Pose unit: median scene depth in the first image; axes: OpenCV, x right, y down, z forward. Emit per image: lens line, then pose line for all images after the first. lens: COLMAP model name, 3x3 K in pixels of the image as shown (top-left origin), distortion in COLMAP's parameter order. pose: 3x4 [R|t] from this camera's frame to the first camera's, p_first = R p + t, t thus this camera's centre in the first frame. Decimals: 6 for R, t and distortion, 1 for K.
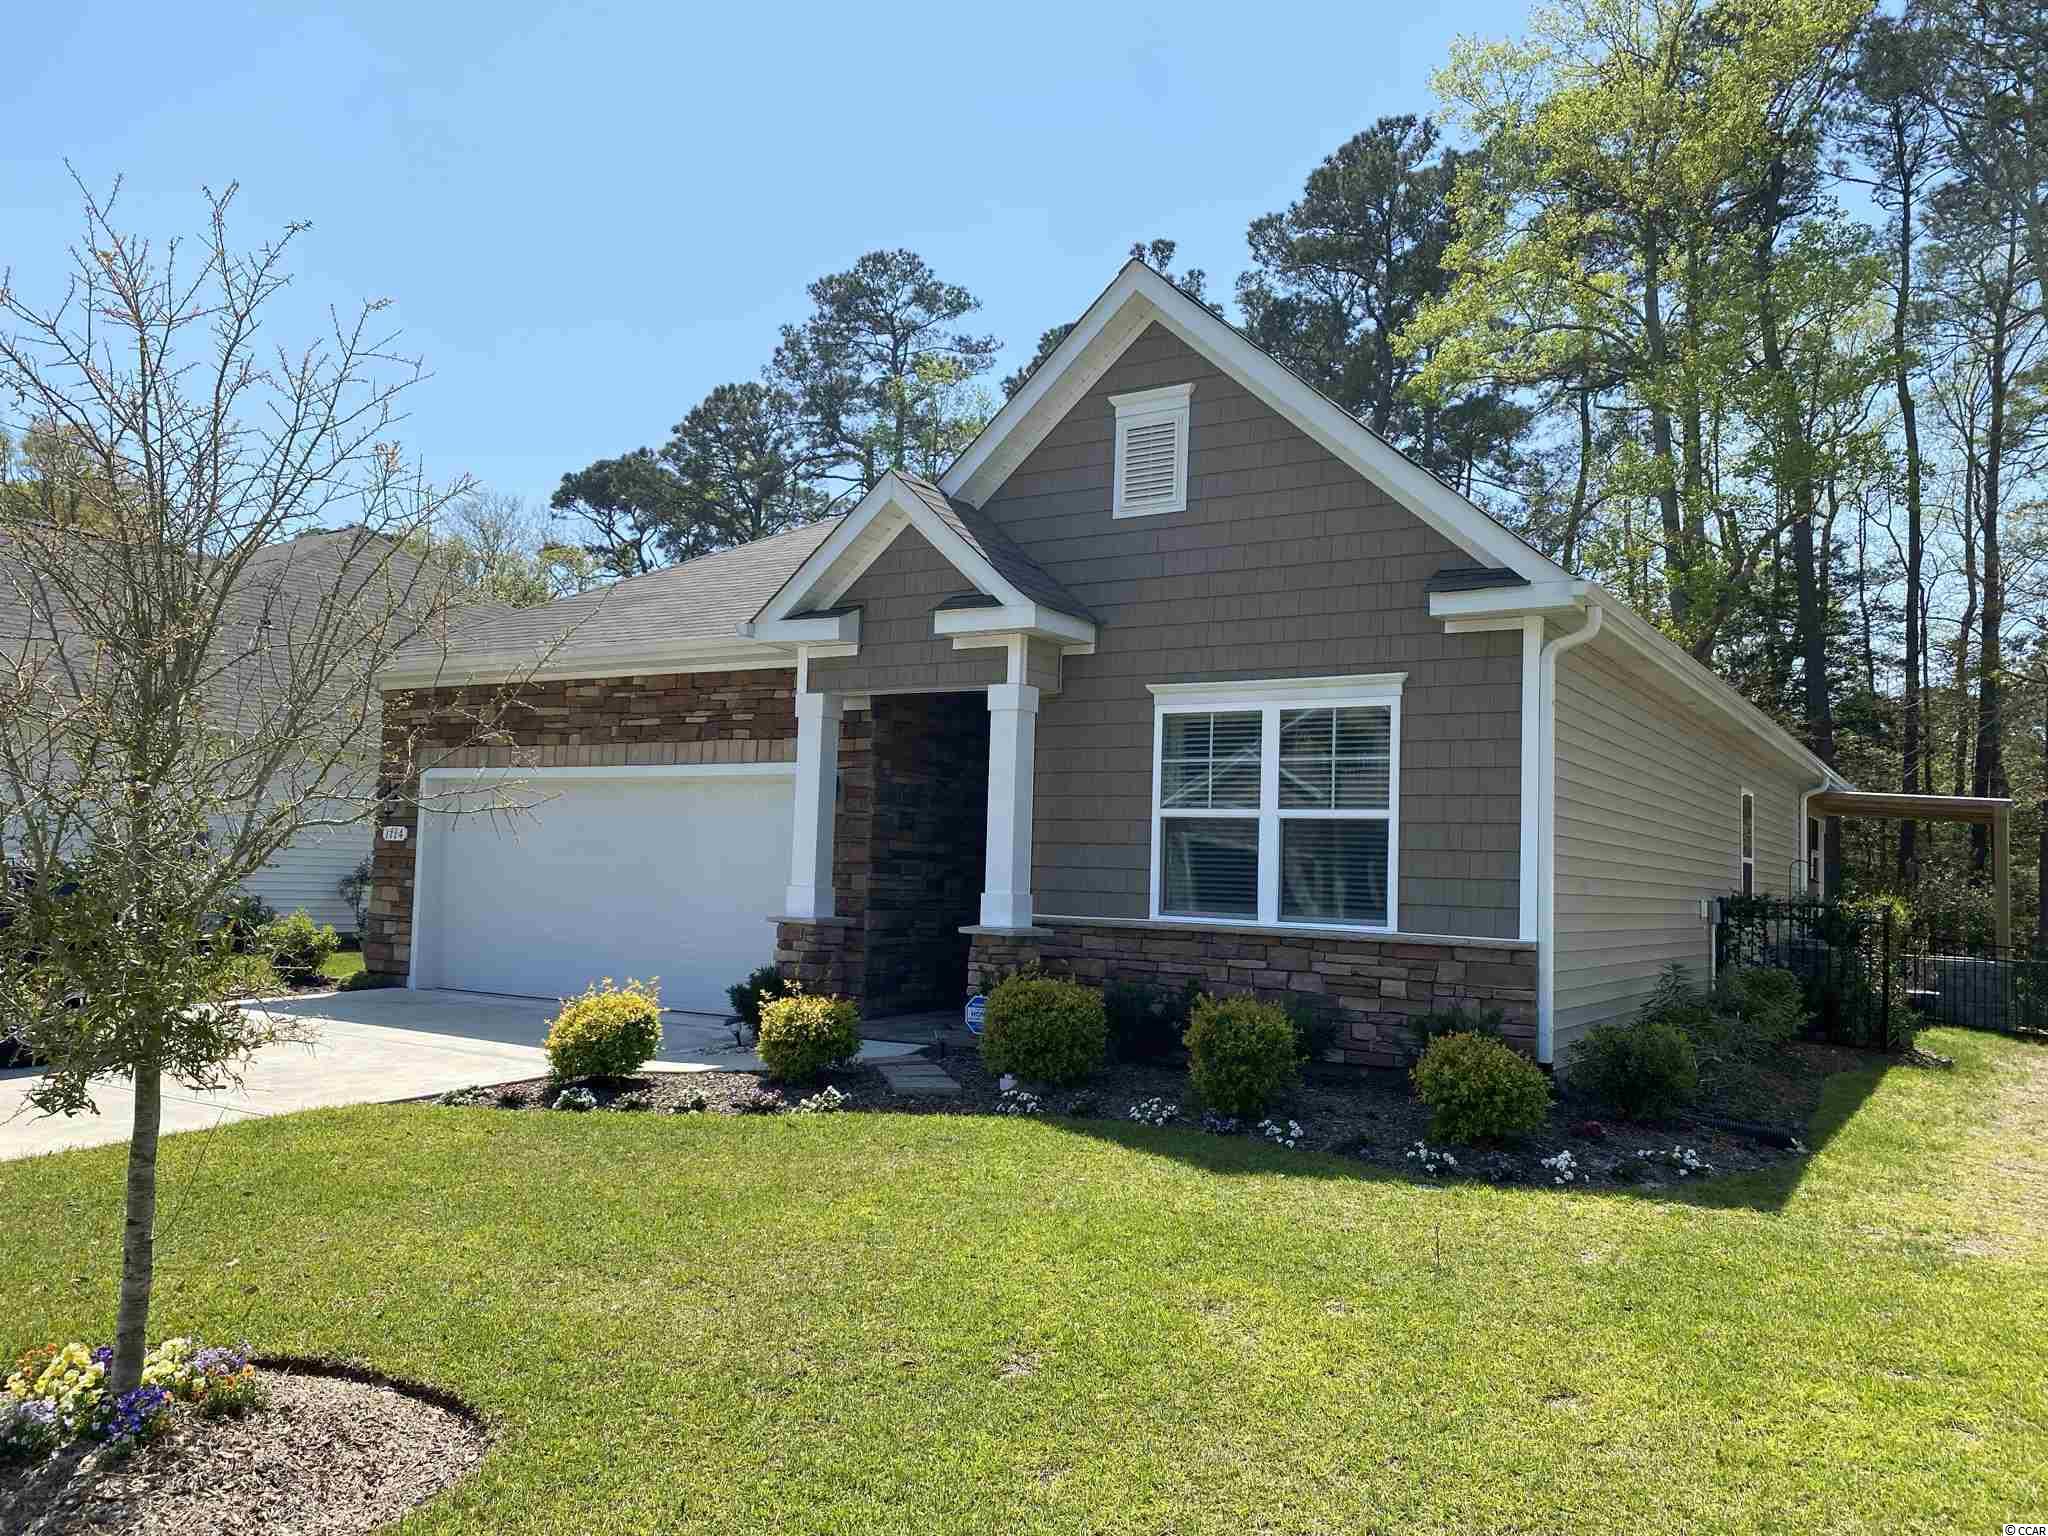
lens RADIAL K [[1547.0, 0, 1026.5], [0, 1547.0, 776.2], [0, 0, 1]] dist [0.037572, -0.056068]
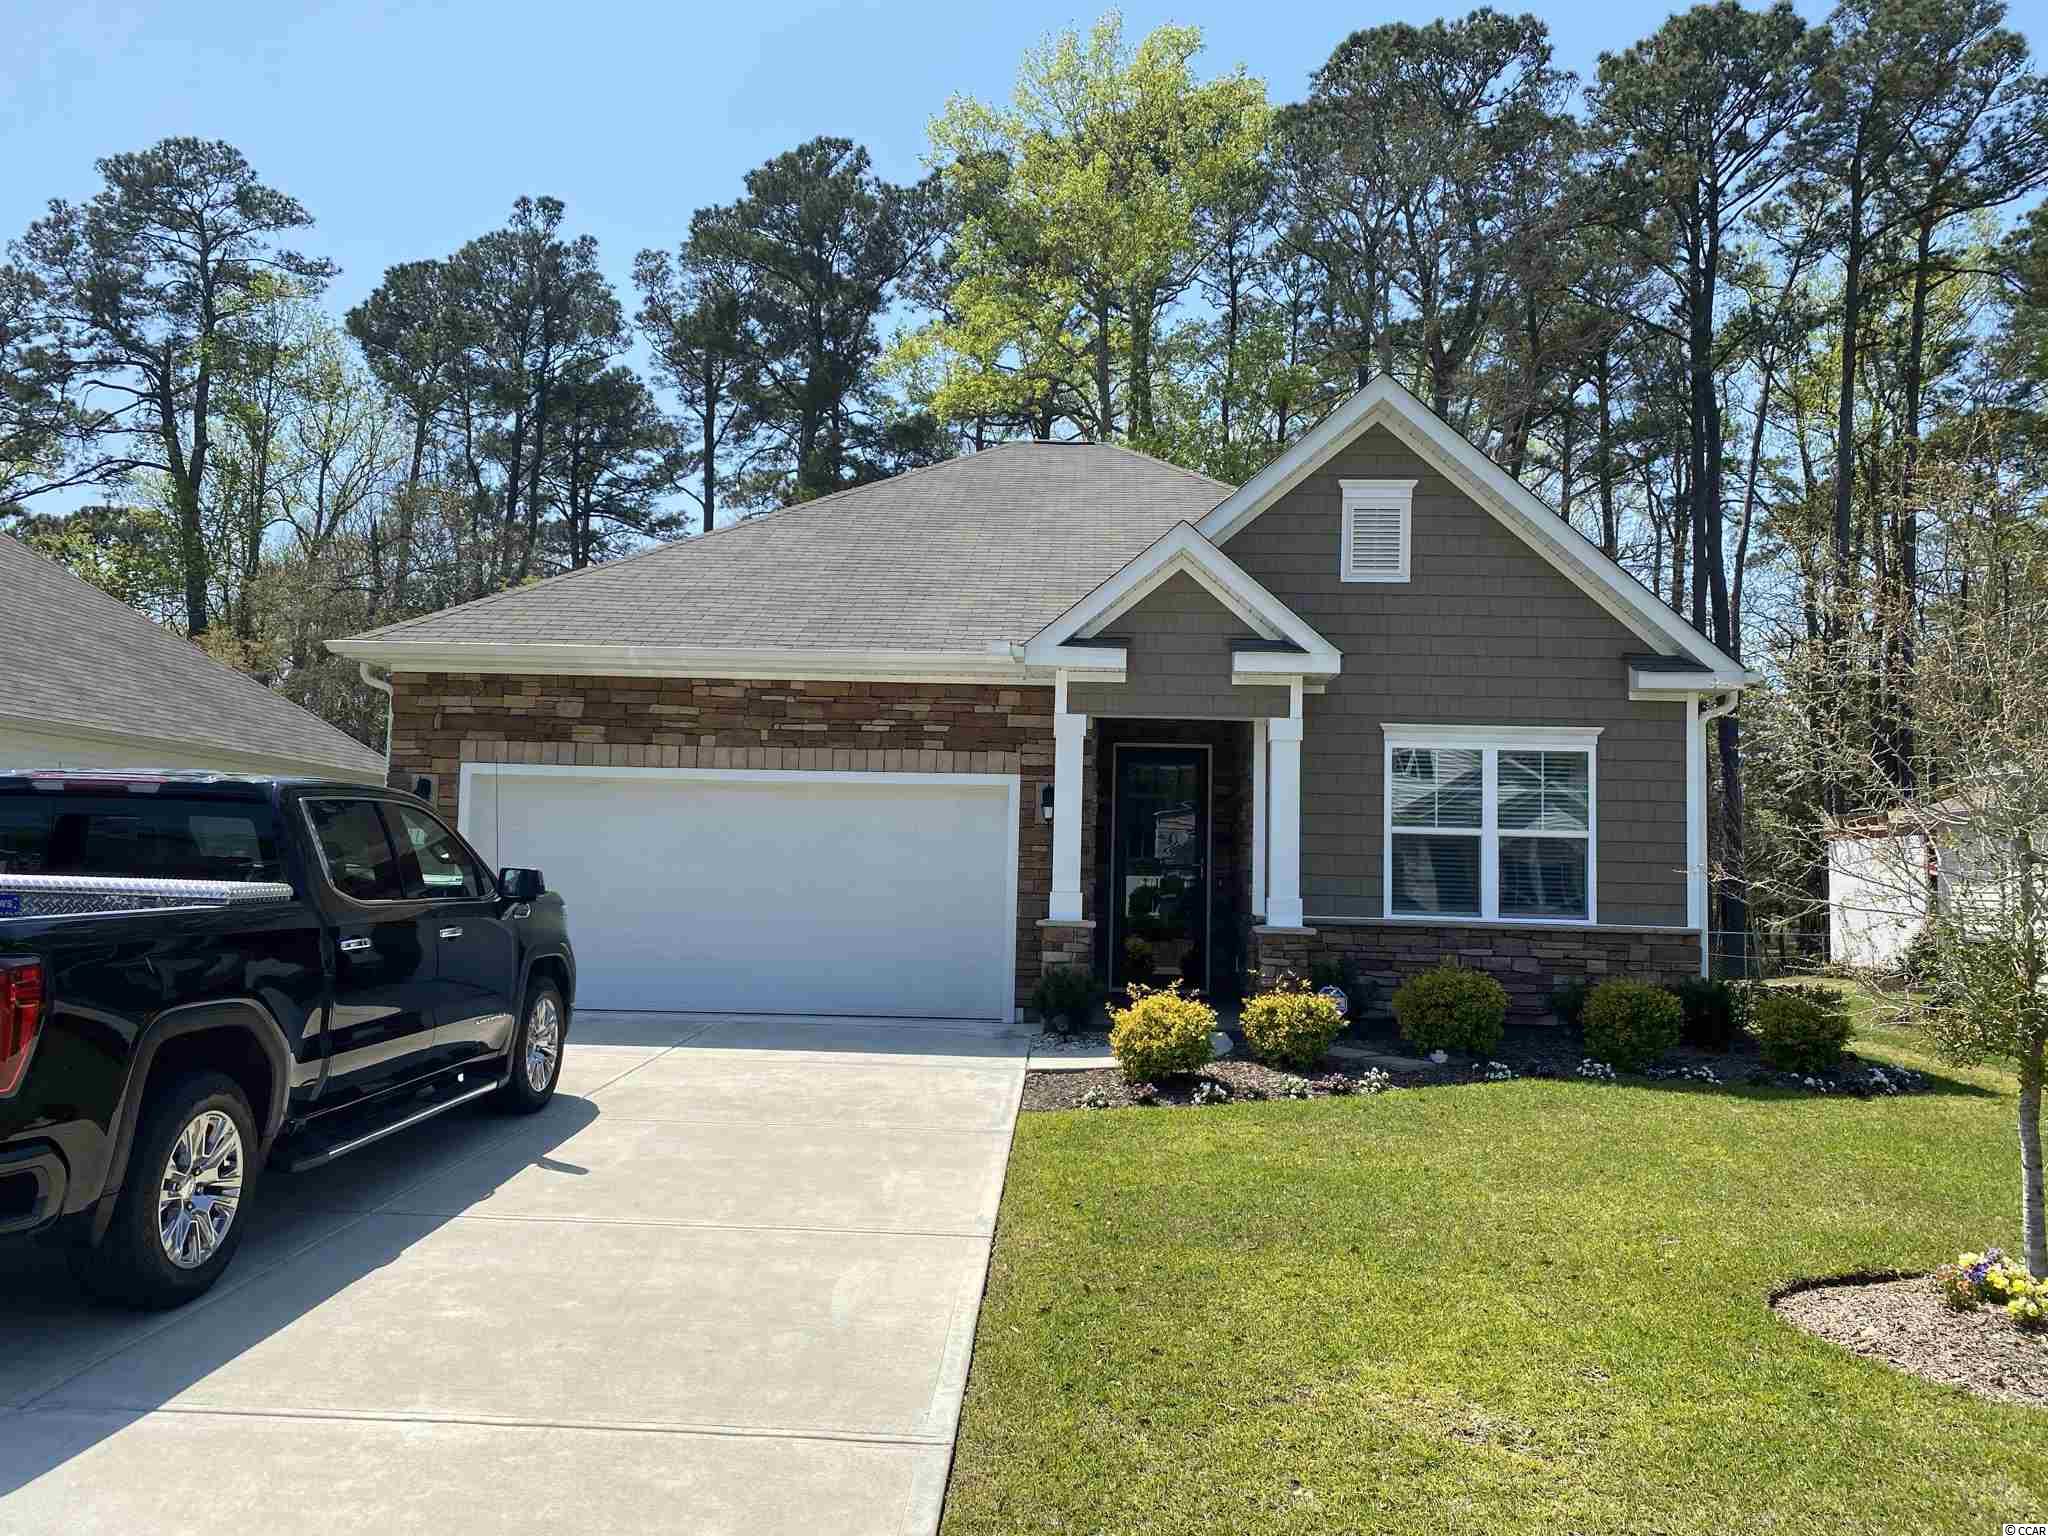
lens RADIAL K [[1547.0, 0, 1018.2], [0, 1547.0, 759.8], [0, 0, 1]] dist [0.037572, -0.056068]
pose [[0.866286, 0.026818, 0.498827, -0.648224], [-0.029712, 0.999556, -0.002138, -0.016690], [-0.498663, -0.012969, 0.866699, 0.075324]]
